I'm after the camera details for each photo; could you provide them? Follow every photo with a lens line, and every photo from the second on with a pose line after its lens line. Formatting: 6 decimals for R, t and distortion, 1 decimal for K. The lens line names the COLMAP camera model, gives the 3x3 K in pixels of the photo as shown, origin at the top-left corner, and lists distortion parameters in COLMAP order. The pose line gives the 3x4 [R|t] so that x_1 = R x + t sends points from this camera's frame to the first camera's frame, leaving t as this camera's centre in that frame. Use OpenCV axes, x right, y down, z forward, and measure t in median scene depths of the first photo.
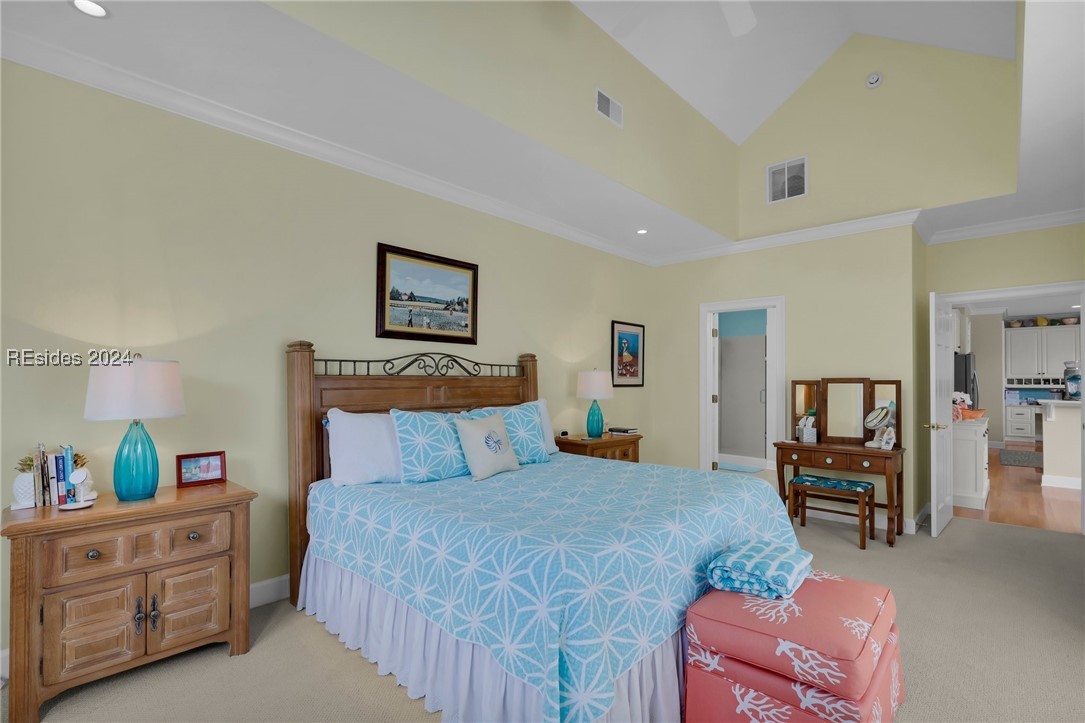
lens RADIAL K [[498.6, 0, 554.1], [0, 498.6, 374.3], [0, 0, 1]] dist [-0.002554, 0.000471]
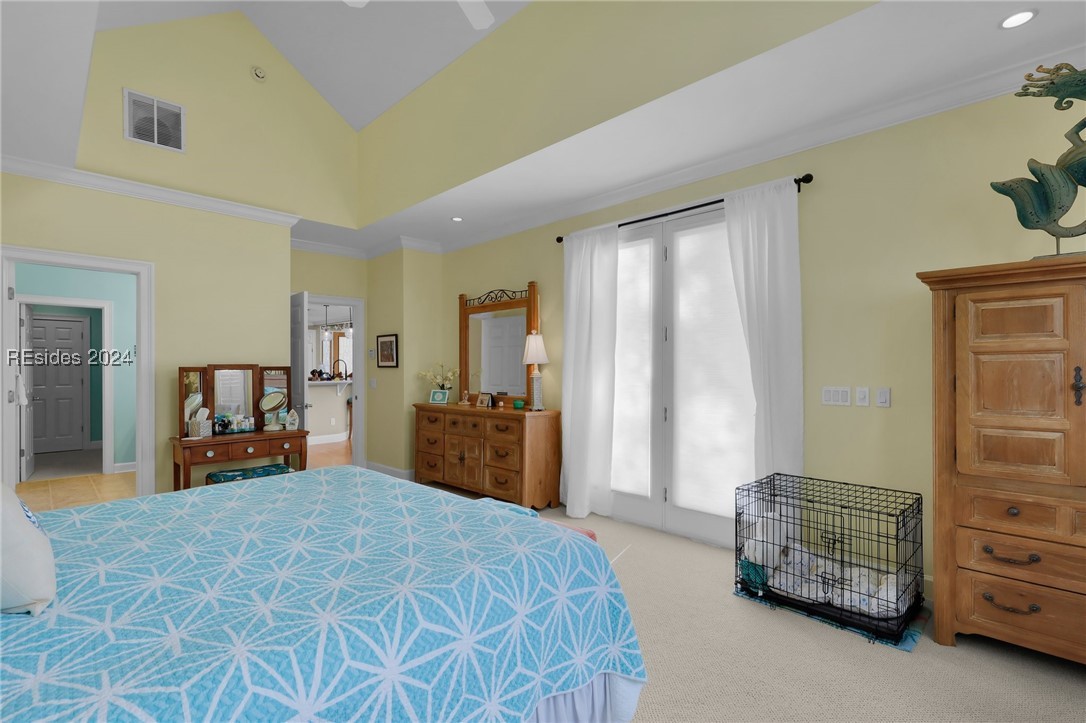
lens RADIAL K [[499.1, 0, 539.3], [0, 499.1, 366.8], [0, 0, 1]] dist [-0.002554, 0.000471]
pose [[0.029429, 0.002702, 0.999563, -0.865956], [-0.011902, 0.999926, -0.002353, 0.018752], [-0.999496, -0.011828, 0.029459, 0.920032]]
